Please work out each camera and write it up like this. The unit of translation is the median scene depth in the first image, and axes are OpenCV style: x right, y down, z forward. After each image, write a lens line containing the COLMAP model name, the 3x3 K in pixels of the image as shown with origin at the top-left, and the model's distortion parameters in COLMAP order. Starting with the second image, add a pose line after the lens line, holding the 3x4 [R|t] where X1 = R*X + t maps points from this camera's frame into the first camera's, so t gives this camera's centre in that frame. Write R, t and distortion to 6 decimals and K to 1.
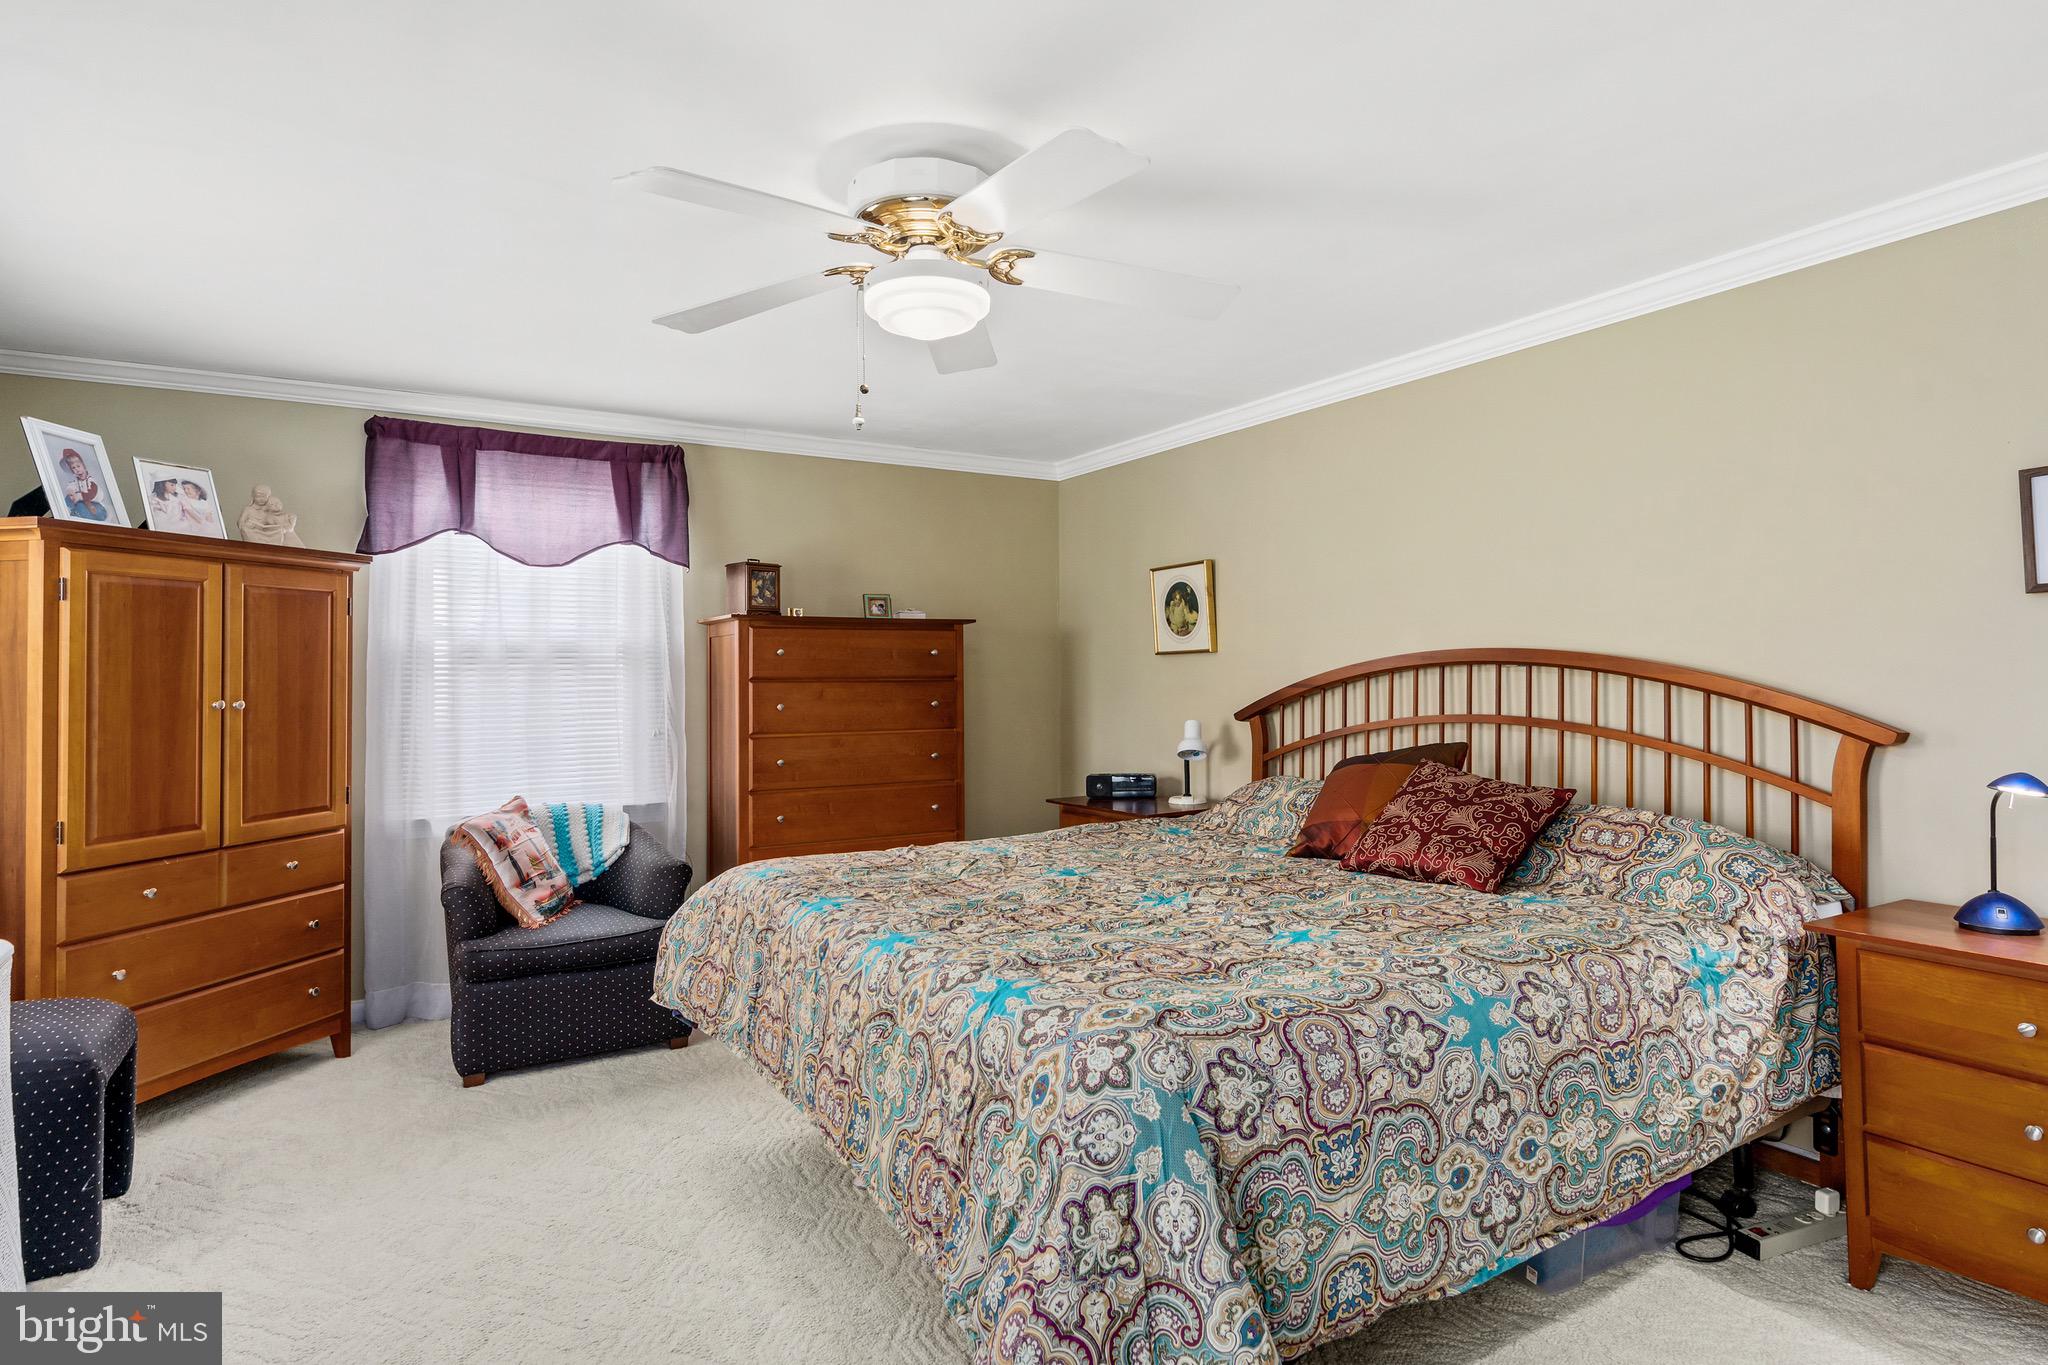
lens RADIAL K [[1126.0, 0, 1022.4], [0, 1126.0, 663.7], [0, 0, 1]] dist [-0.004707, 0.000749]
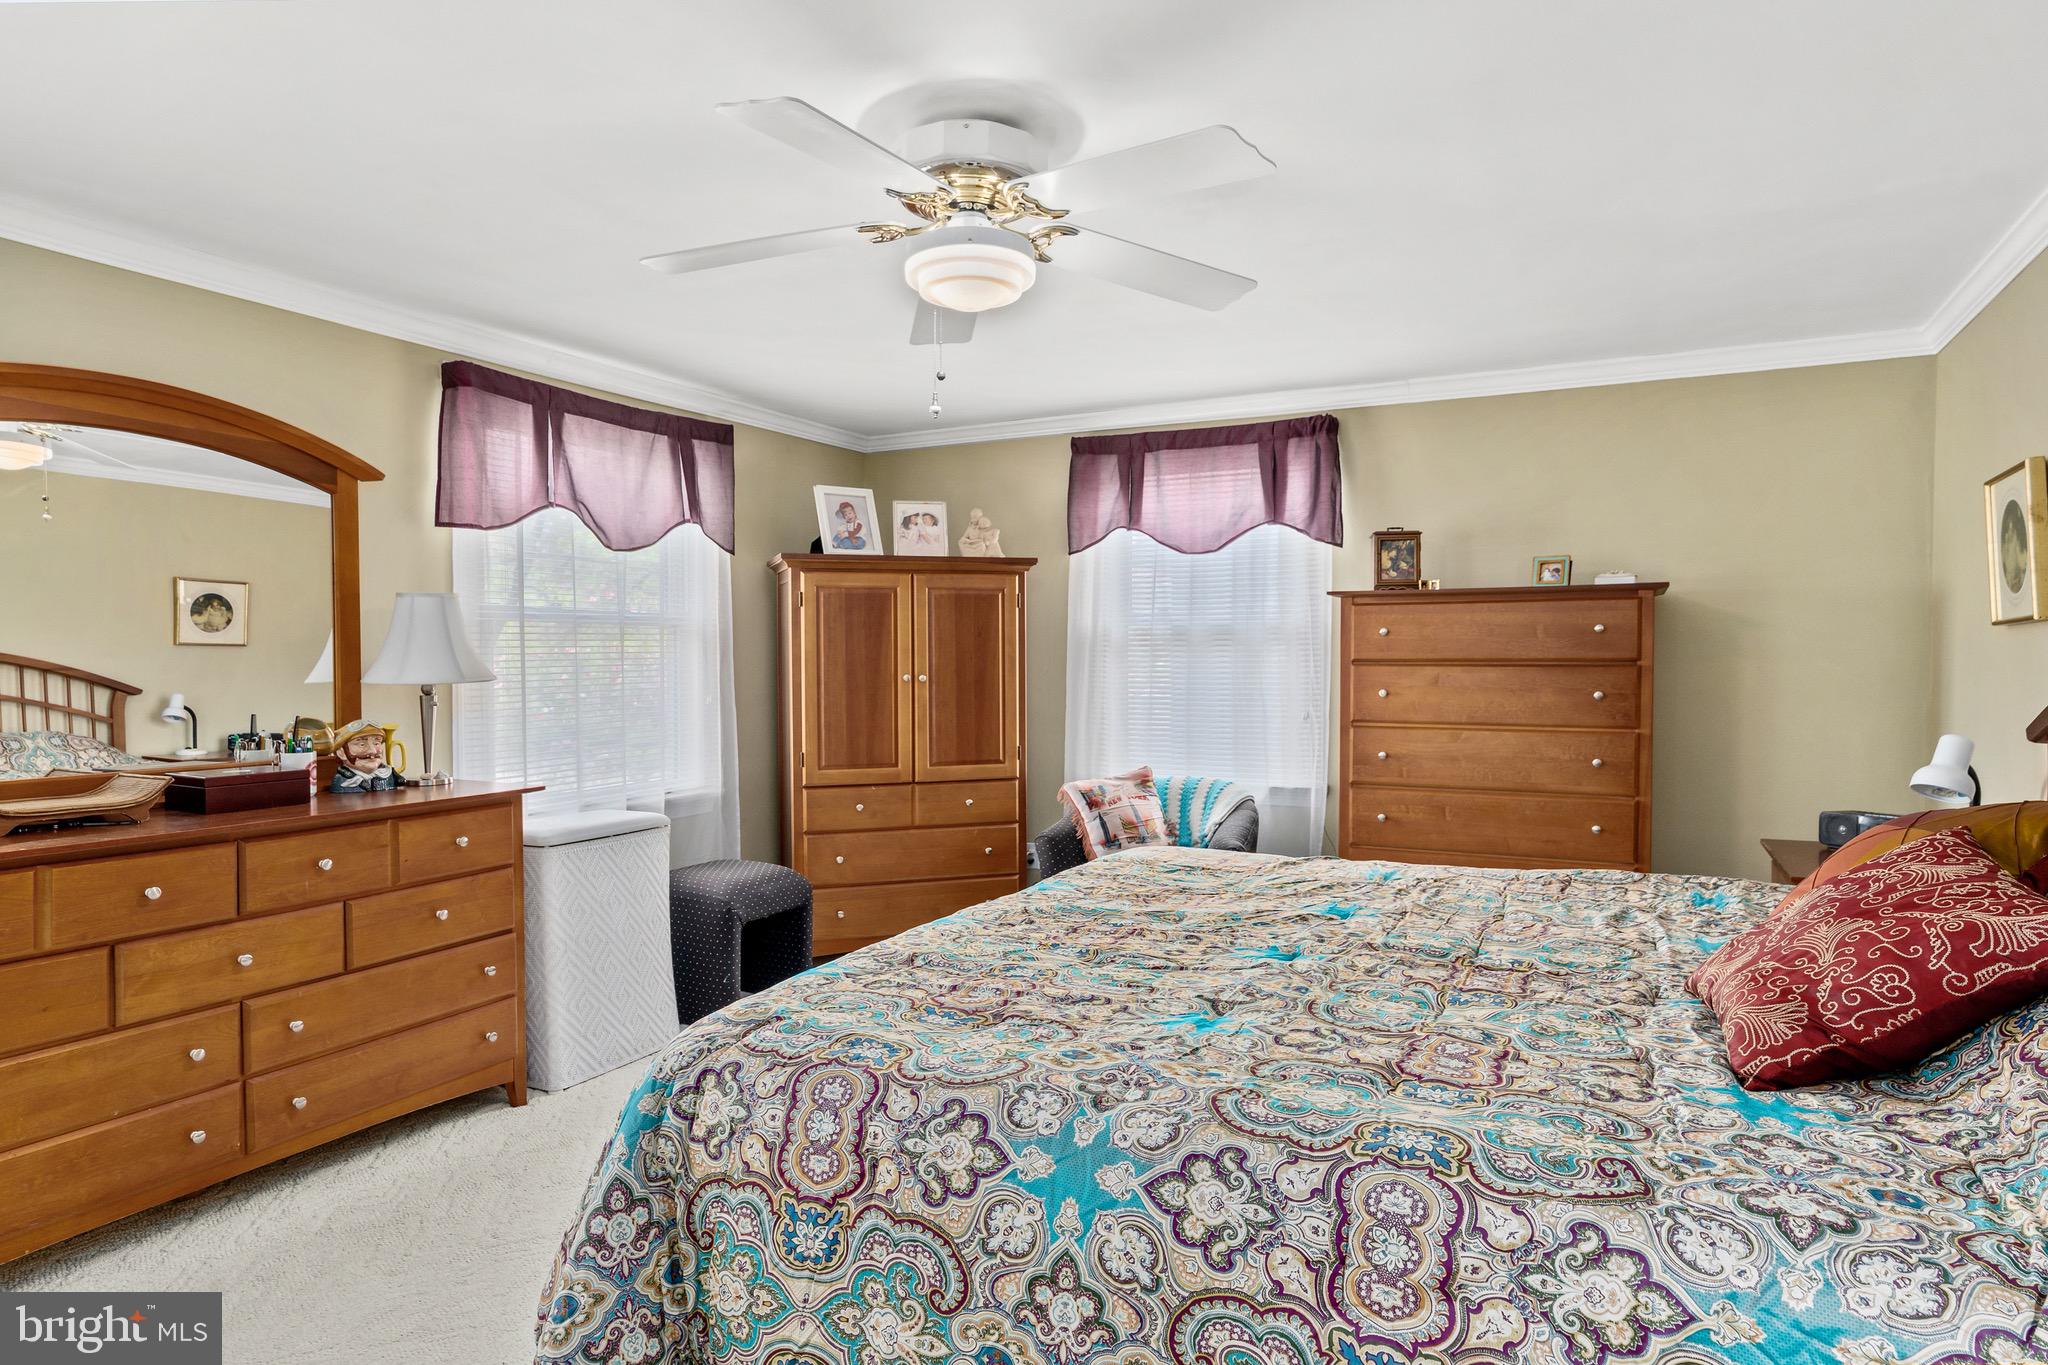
lens RADIAL K [[1182.5, 0, 1027.2], [0, 1182.5, 703.9], [0, 0, 1]] dist [0.014364, -0.001050]
pose [[0.536918, 0.037235, -0.842812, 0.572368], [0.007178, 0.998788, 0.048699, -0.000905], [0.843604, -0.032197, 0.536000, 0.346898]]
